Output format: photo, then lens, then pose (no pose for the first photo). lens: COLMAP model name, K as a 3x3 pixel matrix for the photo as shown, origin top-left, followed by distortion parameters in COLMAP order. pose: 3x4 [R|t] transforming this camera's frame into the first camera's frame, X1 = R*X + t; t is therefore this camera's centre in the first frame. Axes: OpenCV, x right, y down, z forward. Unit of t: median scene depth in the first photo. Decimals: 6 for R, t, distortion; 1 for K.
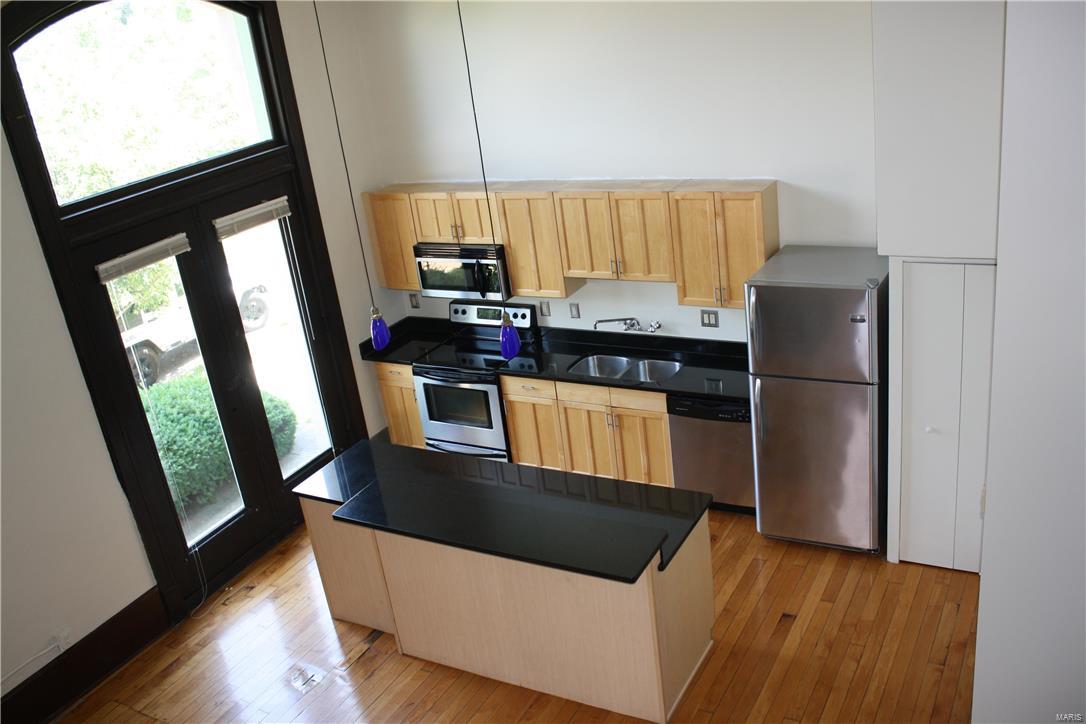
lens RADIAL K [[966.0, 0, 543.0], [0, 966.0, 362.0], [0, 0, 1]] dist [-0.211577, 0.339661]
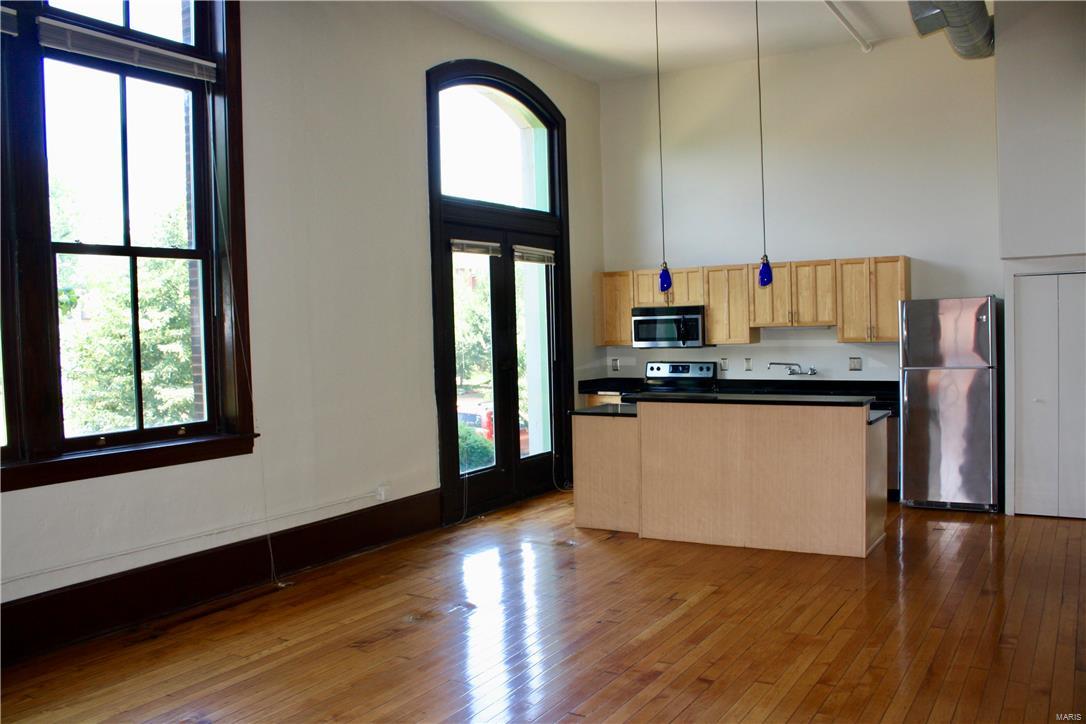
lens RADIAL K [[903.7, 0, 543.0], [0, 903.7, 362.0], [0, 0, 1]] dist [-0.120955, 0.003483]
pose [[0.993661, 0.100403, -0.050573, -0.207147], [-0.111539, 0.936707, -0.331872, 0.427953], [0.014052, 0.335409, 0.941968, -0.198263]]
